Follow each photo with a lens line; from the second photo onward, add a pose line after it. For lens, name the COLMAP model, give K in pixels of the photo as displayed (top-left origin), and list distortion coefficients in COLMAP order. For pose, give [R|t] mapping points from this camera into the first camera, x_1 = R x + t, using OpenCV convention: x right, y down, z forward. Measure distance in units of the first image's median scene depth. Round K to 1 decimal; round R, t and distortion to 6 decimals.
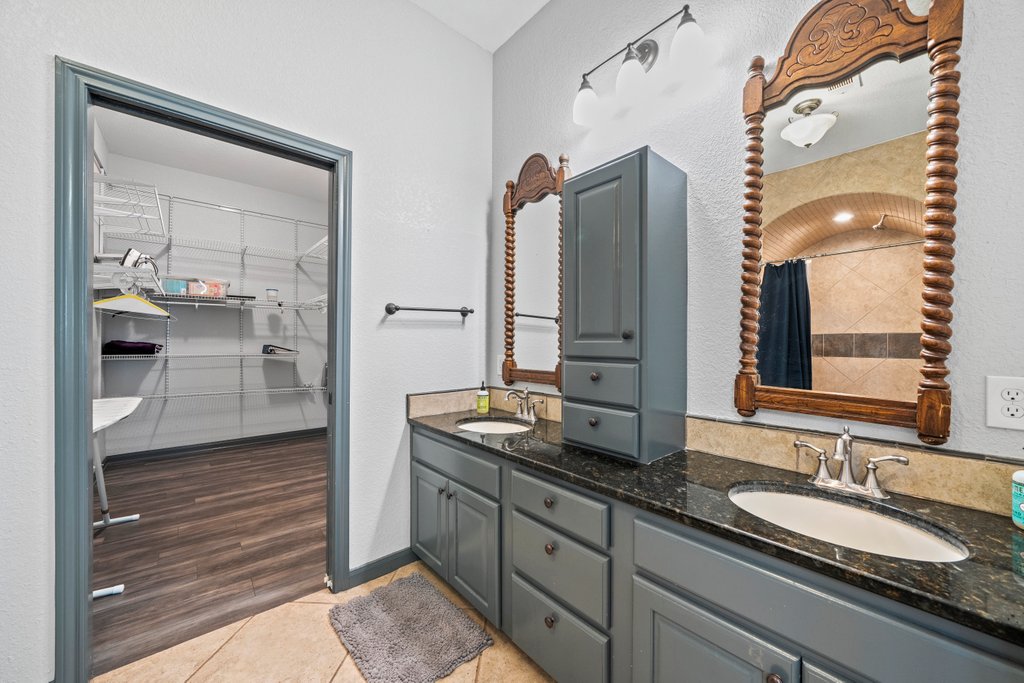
lens RADIAL K [[366.9, 0, 508.3], [0, 366.9, 342.8], [0, 0, 1]] dist [-0.001409, 0.000096]
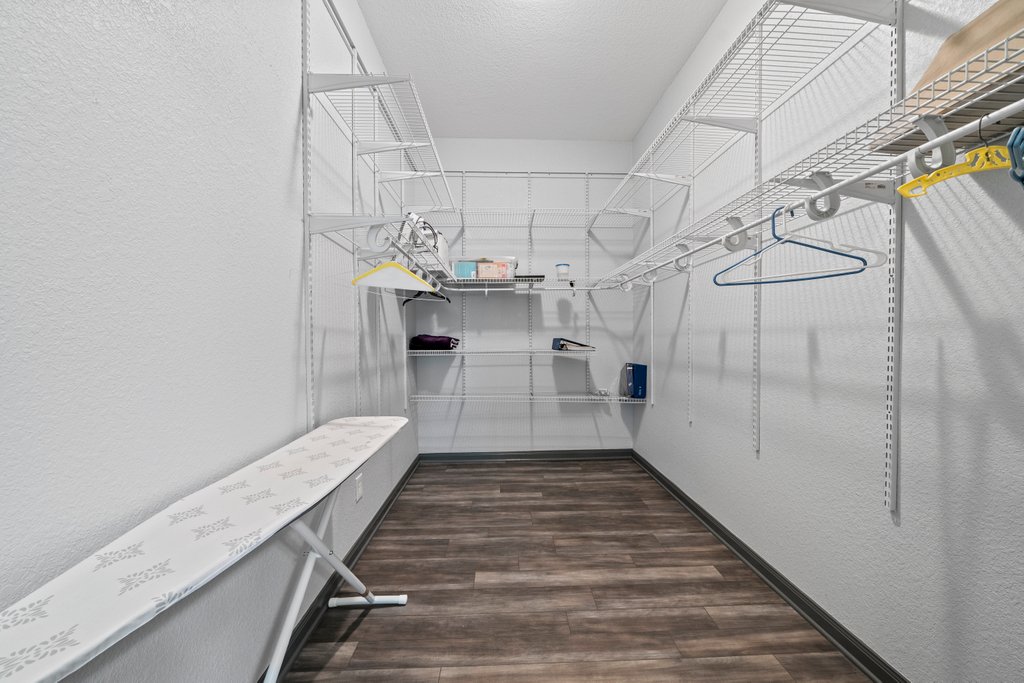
lens RADIAL K [[366.9, 0, 508.3], [0, 366.9, 342.8], [0, 0, 1]] dist [-0.001409, 0.000096]
pose [[0.770909, -0.000319, -0.636945, -0.271997], [0.012601, 0.999812, 0.014750, 0.002817], [0.636820, -0.019397, 0.770768, 0.375011]]
